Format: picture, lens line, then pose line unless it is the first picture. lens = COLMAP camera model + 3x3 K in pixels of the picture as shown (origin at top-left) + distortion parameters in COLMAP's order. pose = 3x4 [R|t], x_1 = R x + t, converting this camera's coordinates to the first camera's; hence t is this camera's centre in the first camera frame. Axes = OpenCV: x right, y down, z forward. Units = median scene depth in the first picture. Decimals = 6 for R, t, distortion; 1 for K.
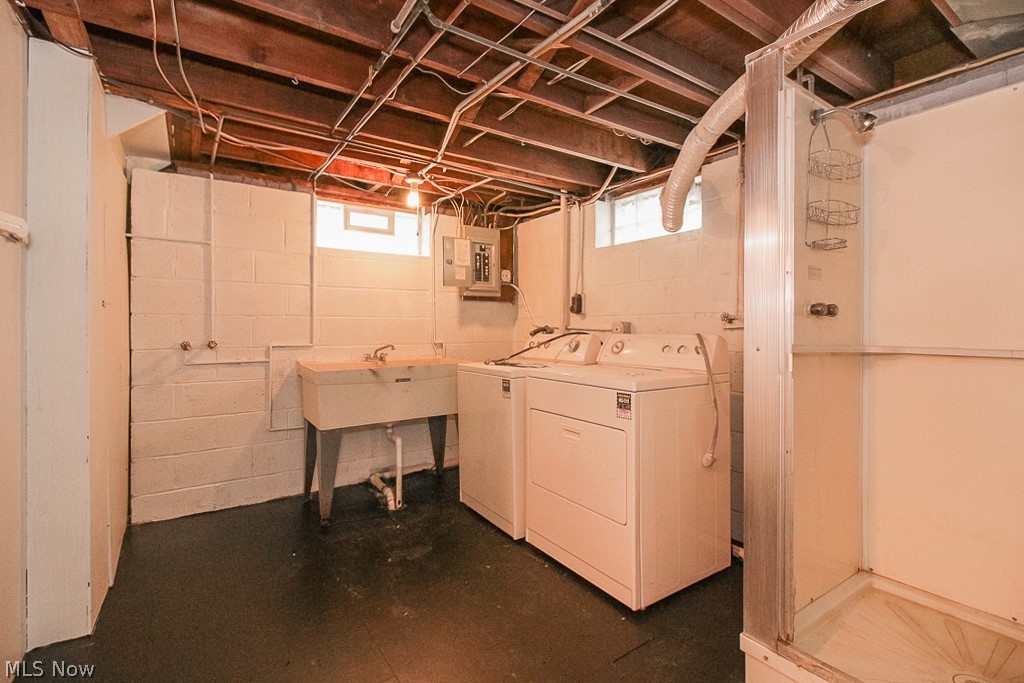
lens RADIAL K [[475.2, 0, 508.0], [0, 475.2, 330.2], [0, 0, 1]] dist [0.016596, -0.012405]
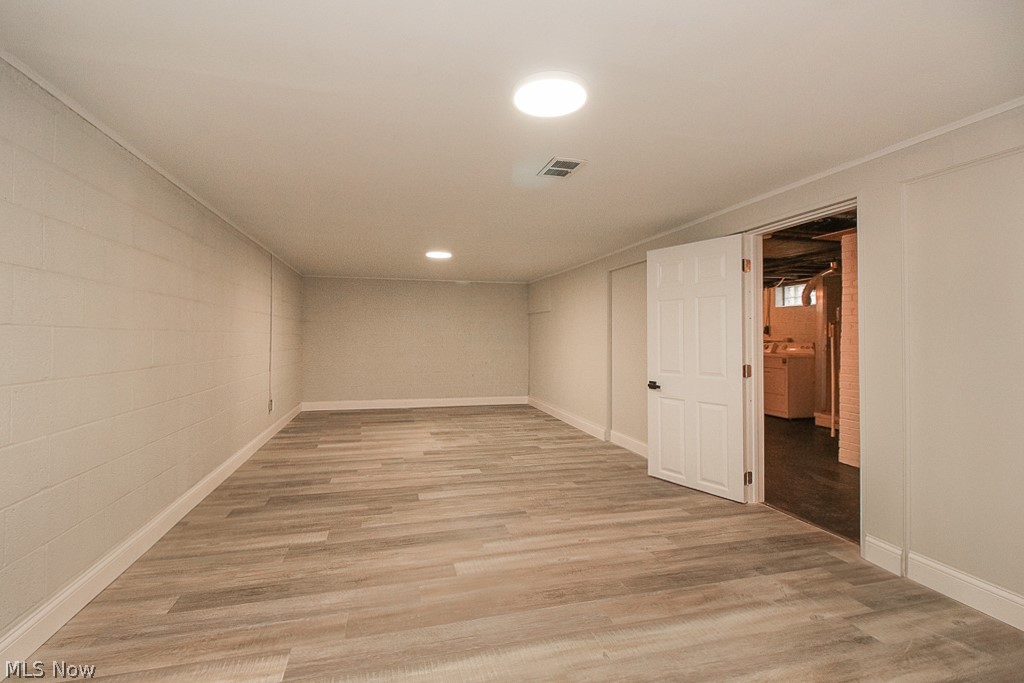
lens RADIAL K [[475.2, 0, 508.0], [0, 475.2, 330.2], [0, 0, 1]] dist [0.016596, -0.012405]
pose [[0.945638, 0.004707, -0.325186, -0.338119], [-0.010204, 0.999832, -0.015202, -0.004281], [0.325060, 0.017694, 0.945528, -1.870554]]
